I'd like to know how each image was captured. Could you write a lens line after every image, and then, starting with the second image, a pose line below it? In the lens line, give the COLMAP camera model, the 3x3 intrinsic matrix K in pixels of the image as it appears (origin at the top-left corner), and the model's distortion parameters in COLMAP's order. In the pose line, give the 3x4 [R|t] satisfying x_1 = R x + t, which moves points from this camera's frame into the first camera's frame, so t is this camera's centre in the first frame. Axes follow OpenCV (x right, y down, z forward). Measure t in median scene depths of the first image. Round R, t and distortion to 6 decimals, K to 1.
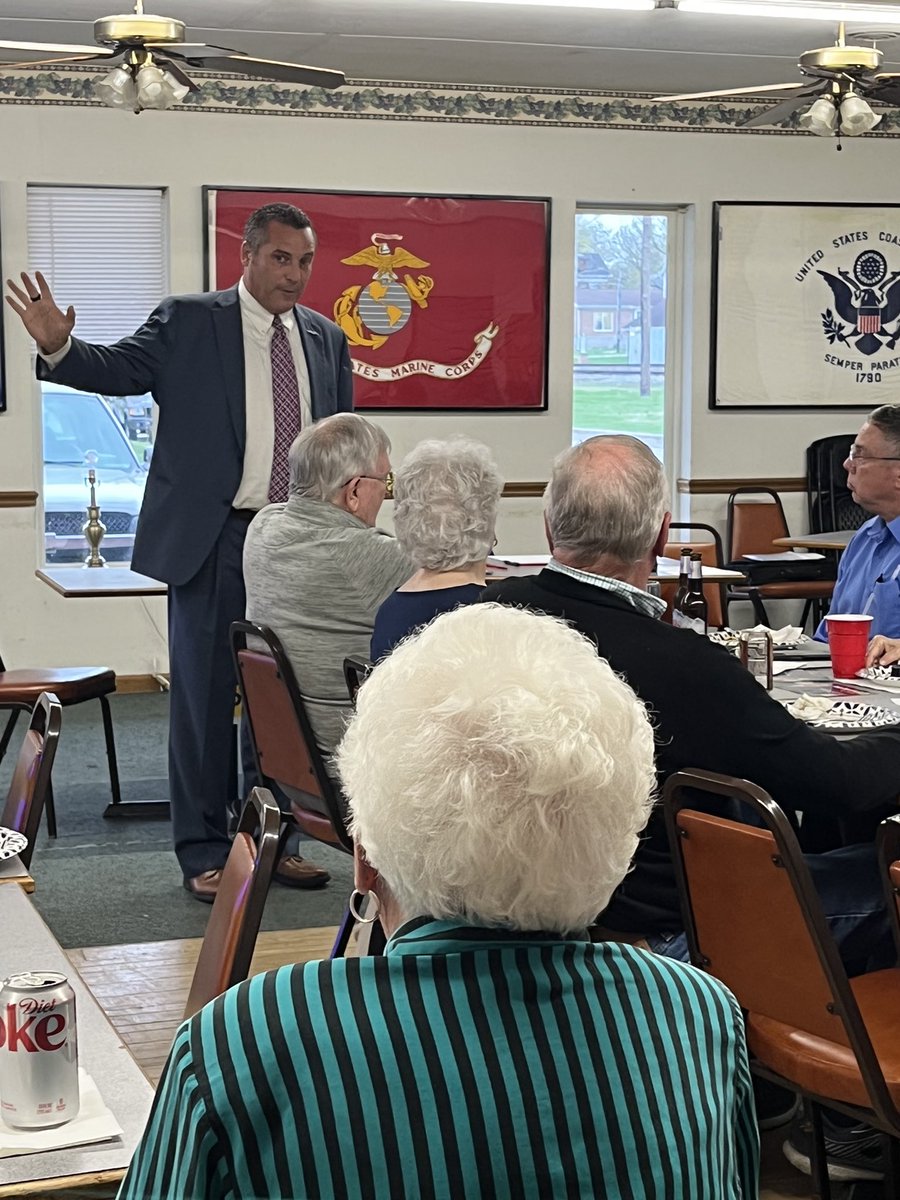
lens RADIAL K [[1542.6, 0, 450.0], [0, 1542.6, 600.0], [0, 0, 1]] dist [0.047954, -0.151426]
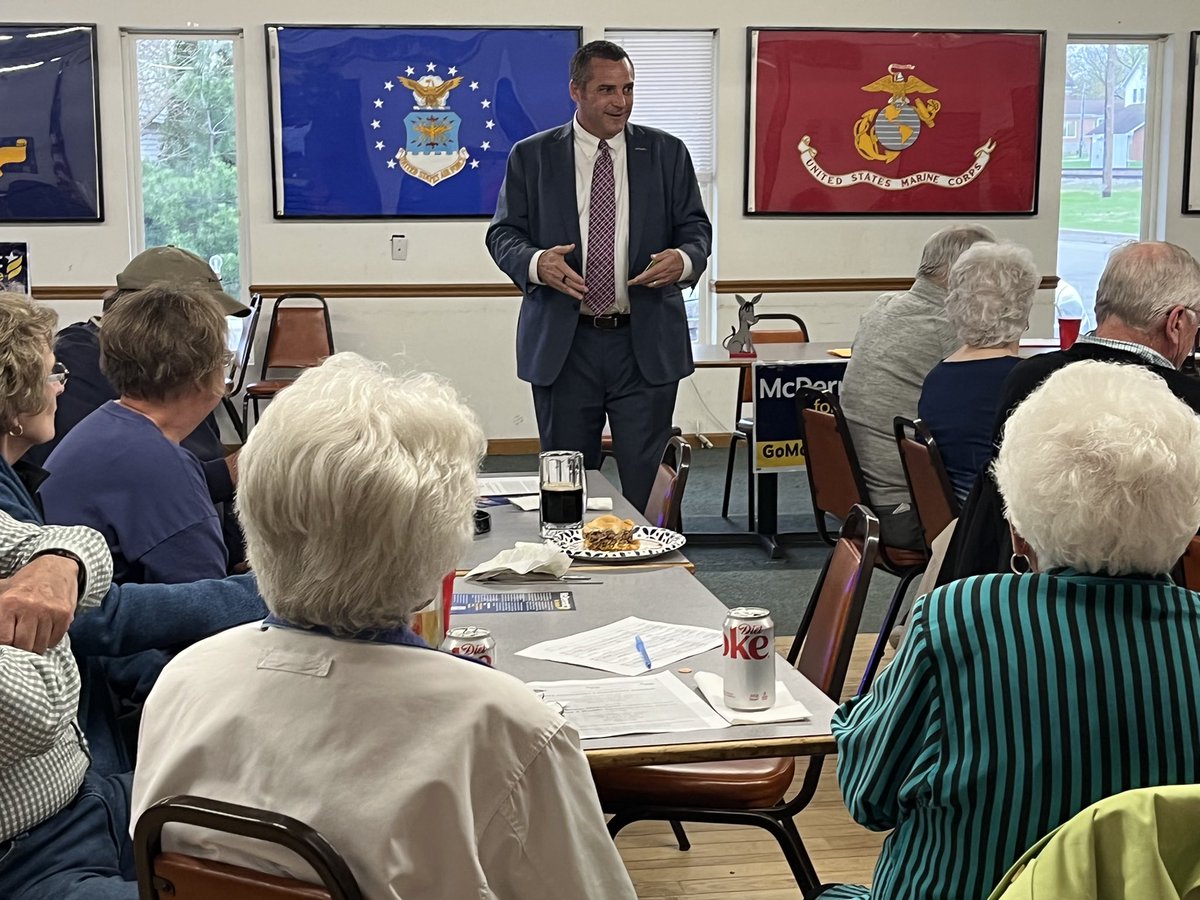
lens RADIAL K [[1542.6, 0, 600.0], [0, 1542.6, 450.0], [0, 0, 1]] dist [0.047954, -0.151426]
pose [[0.988001, 0.023964, -0.152579, -0.080746], [-0.018097, 0.999047, 0.039726, 0.014113], [0.153386, -0.036488, 0.987492, -0.210954]]
